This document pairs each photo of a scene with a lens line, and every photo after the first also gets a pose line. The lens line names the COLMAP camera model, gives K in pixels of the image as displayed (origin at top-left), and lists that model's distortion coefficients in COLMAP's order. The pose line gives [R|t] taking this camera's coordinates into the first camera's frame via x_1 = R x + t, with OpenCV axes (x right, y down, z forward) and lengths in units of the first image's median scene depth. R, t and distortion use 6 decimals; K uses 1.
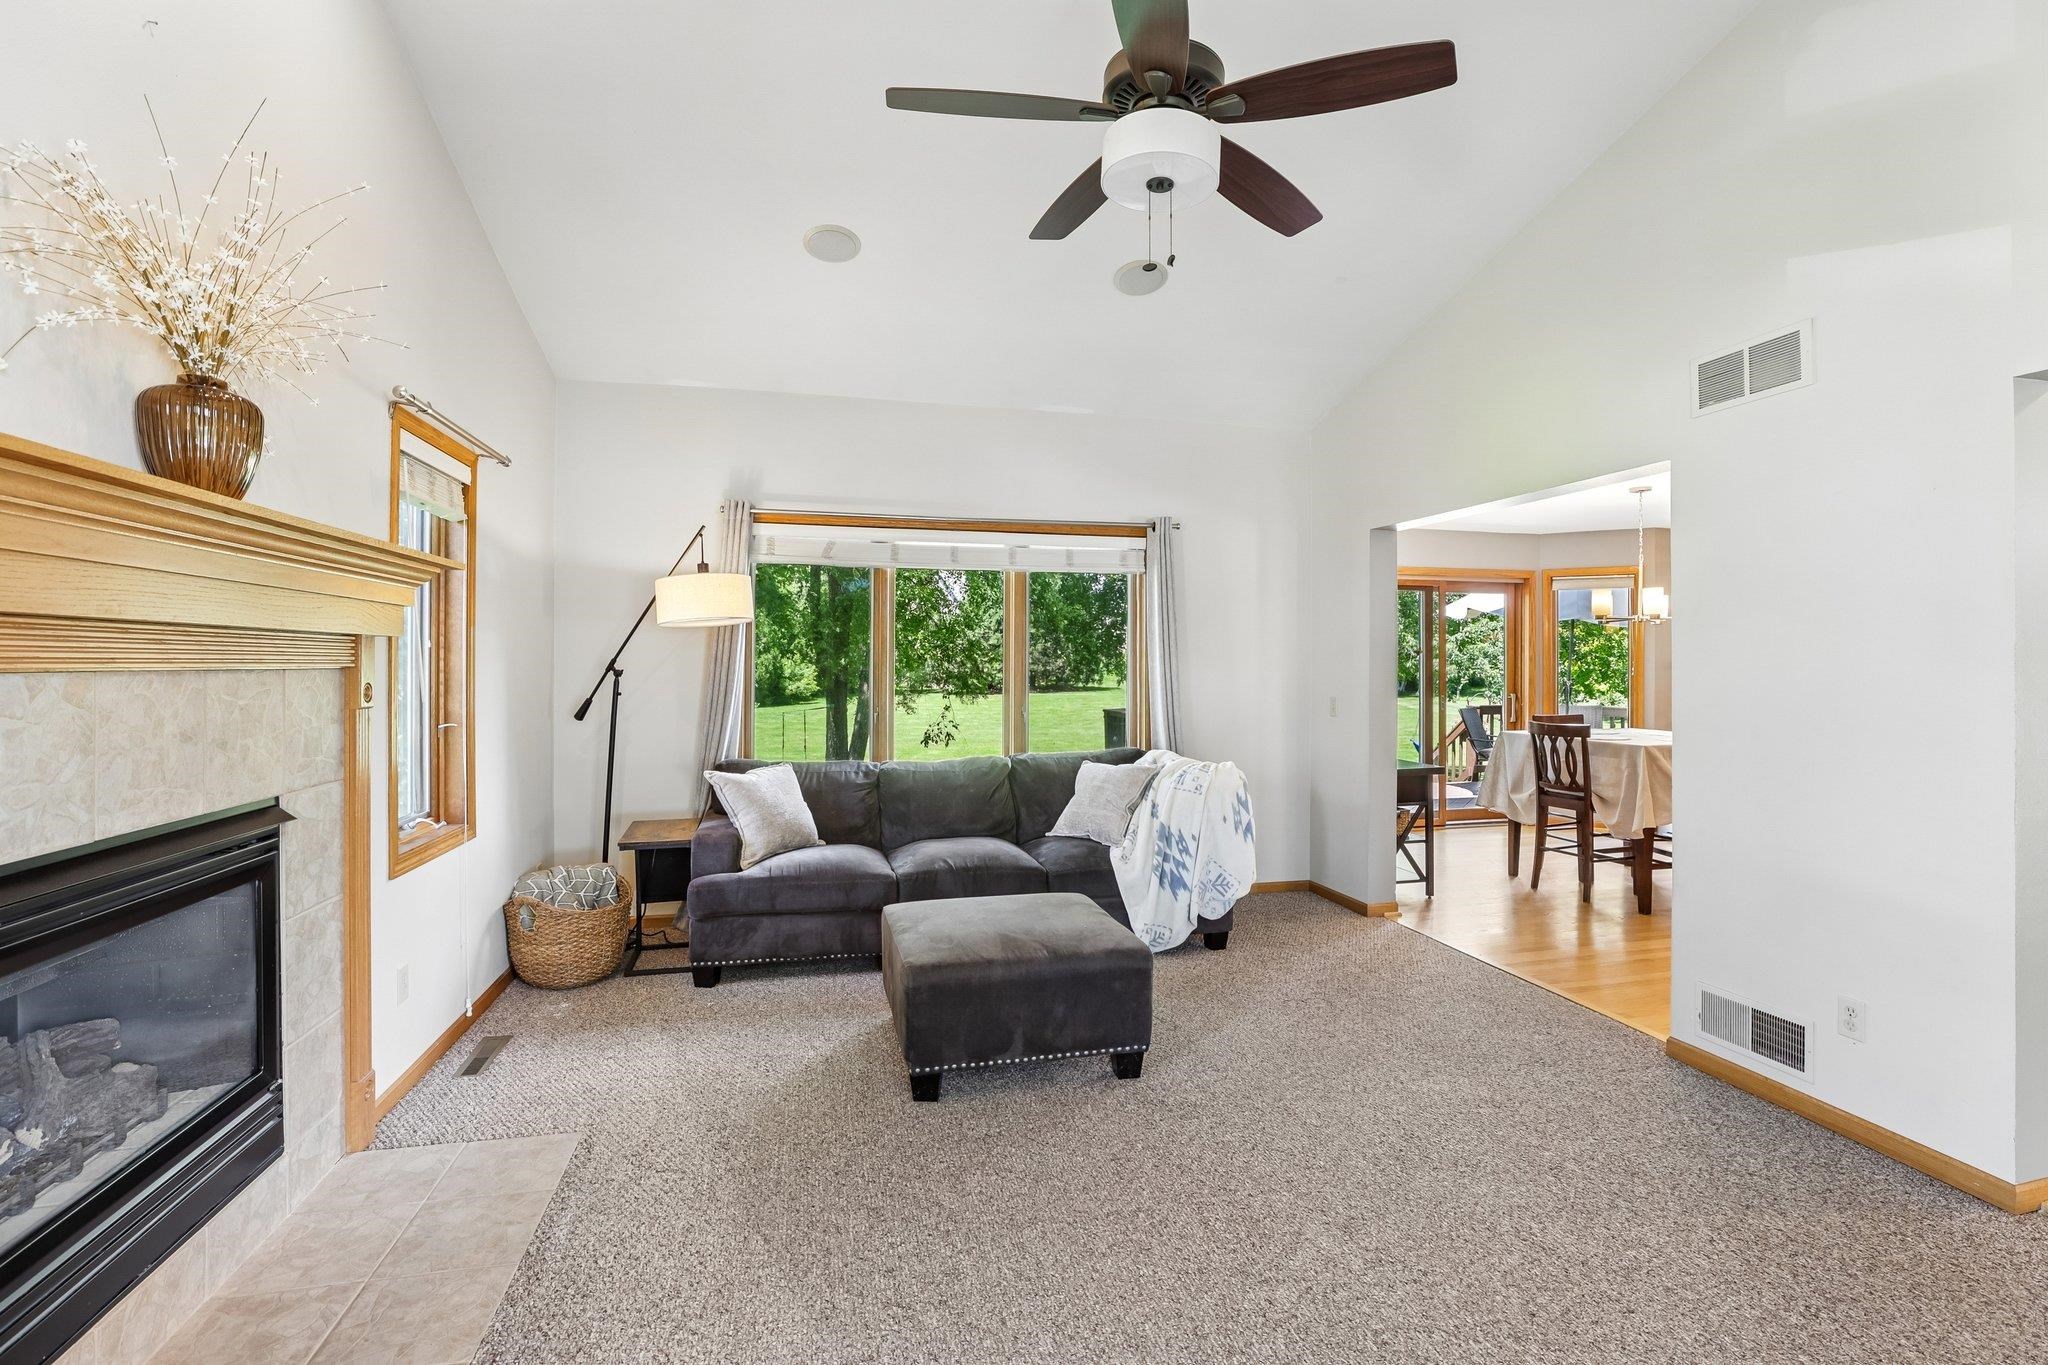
lens RADIAL K [[940.6, 0, 1048.8], [0, 940.6, 658.6], [0, 0, 1]] dist [-0.041541, 0.014182]
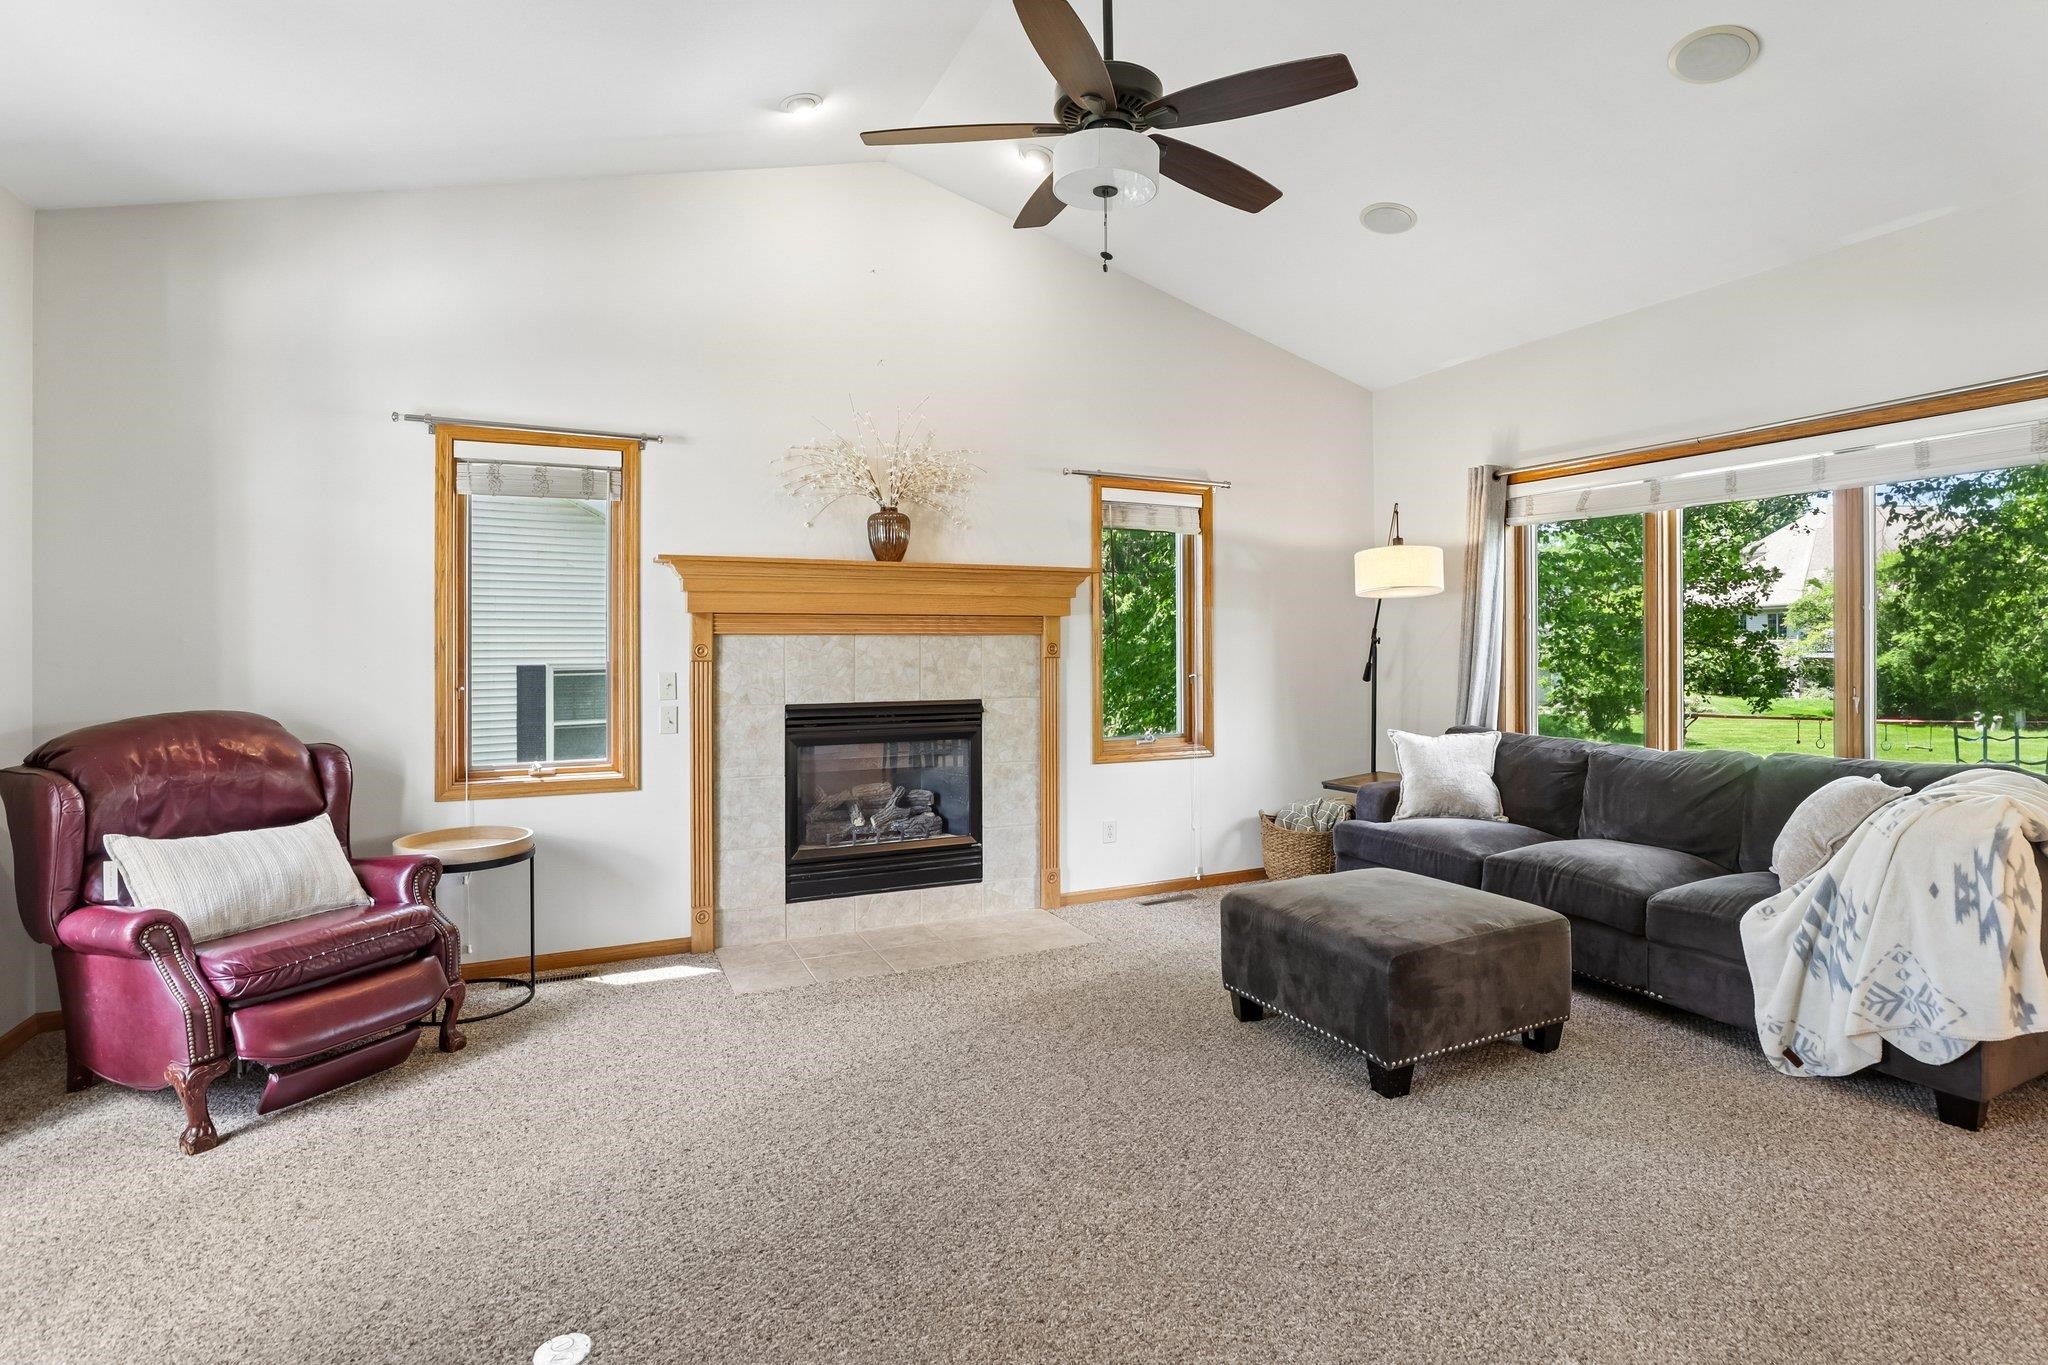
lens RADIAL K [[1012.8, 0, 1065.7], [0, 1012.8, 628.6], [0, 0, 1]] dist [-0.003873, -0.000964]
pose [[0.219782, -0.019558, -0.975353, 0.969656], [0.009065, 0.999797, -0.018006, 0.028225], [0.975507, -0.004884, 0.219914, 0.512289]]
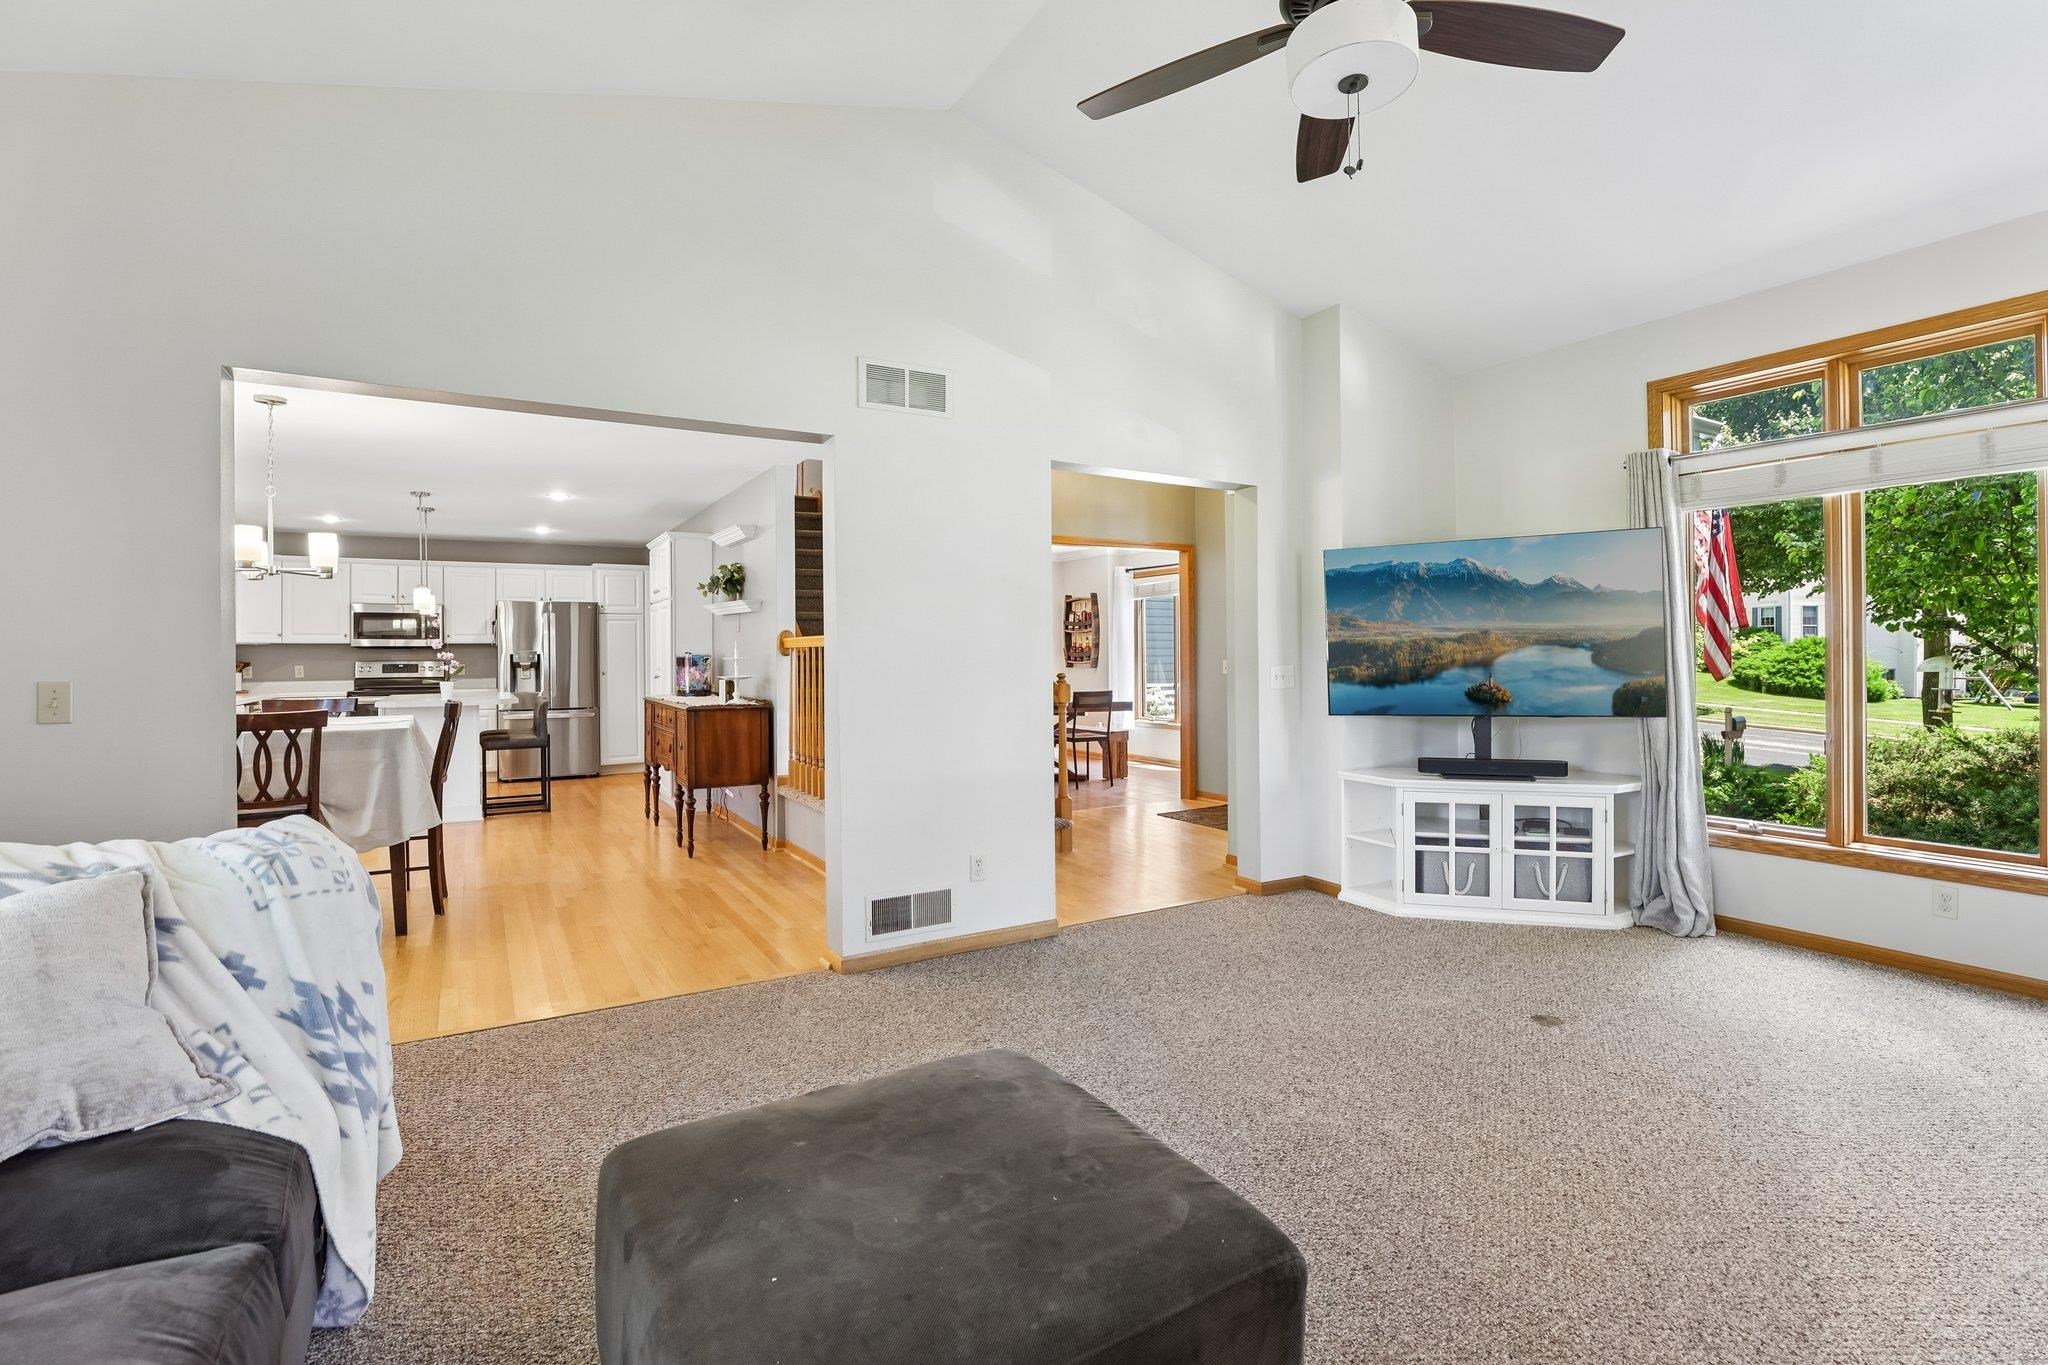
lens RADIAL K [[940.6, 0, 1048.8], [0, 940.6, 658.6], [0, 0, 1]] dist [-0.041541, 0.014182]
pose [[-0.299836, -0.005469, 0.953975, -0.505485], [-0.000422, 0.999984, 0.005600, 0.047187], [-0.953991, 0.001276, -0.299834, 1.178340]]
